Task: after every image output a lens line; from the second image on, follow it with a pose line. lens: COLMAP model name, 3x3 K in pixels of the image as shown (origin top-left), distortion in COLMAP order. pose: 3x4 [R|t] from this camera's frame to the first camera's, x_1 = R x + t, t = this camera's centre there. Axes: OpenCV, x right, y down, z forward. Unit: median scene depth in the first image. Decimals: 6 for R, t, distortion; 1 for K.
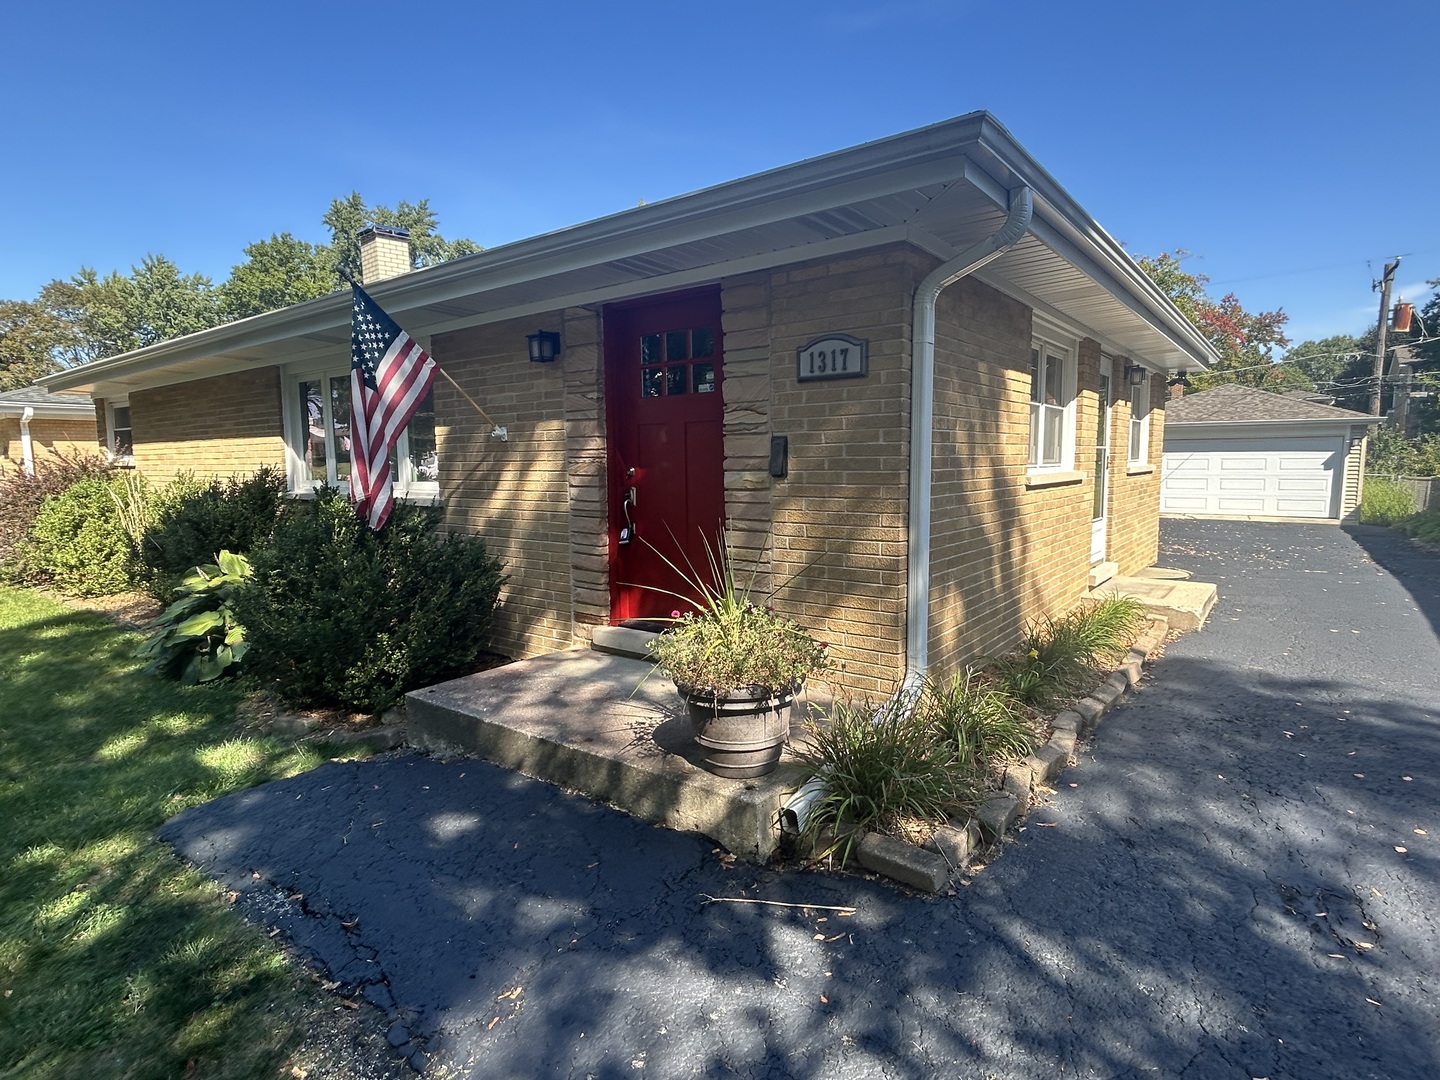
lens RADIAL K [[759.2, 0, 720.6], [0, 759.2, 540.7], [0, 0, 1]] dist [0.003266, -0.000210]
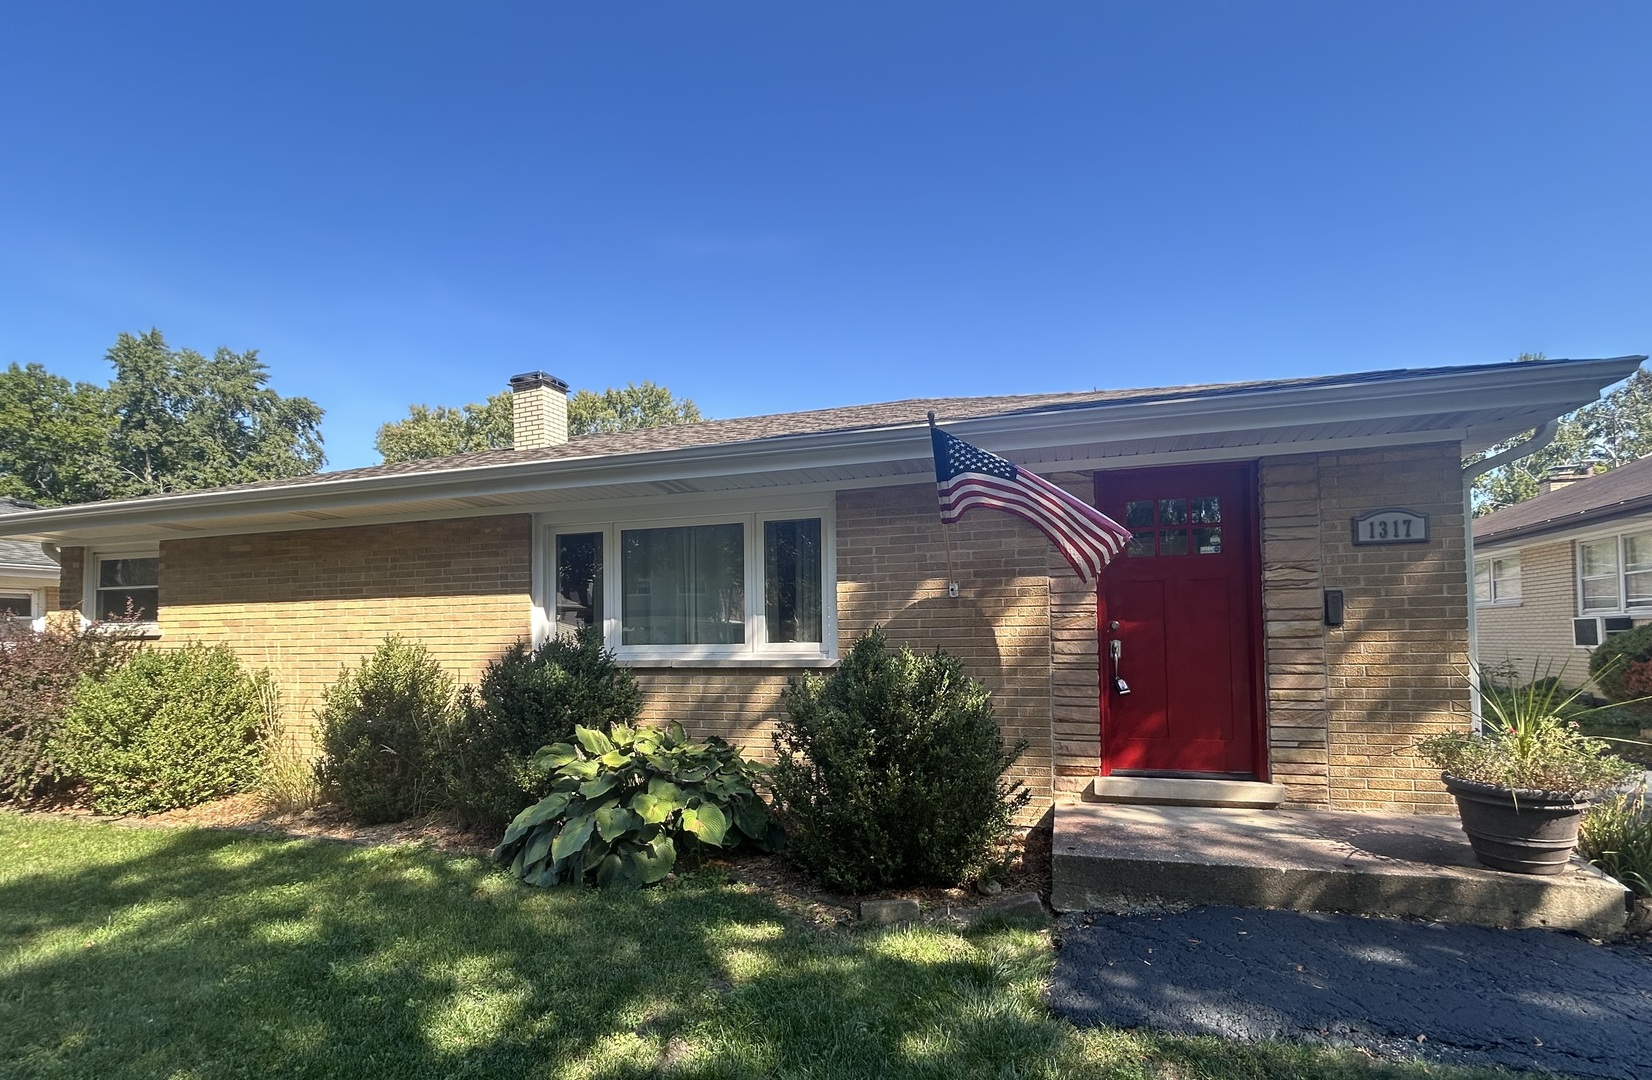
lens RADIAL K [[735.1, 0, 845.1], [0, 735.1, 622.4], [0, 0, 1]] dist [0.003079, 0.000876]
pose [[0.933577, 0.007028, 0.358308, -0.990683], [0.041624, 0.990915, -0.127889, 0.024222], [-0.355951, 0.134309, 0.924803, 0.214075]]
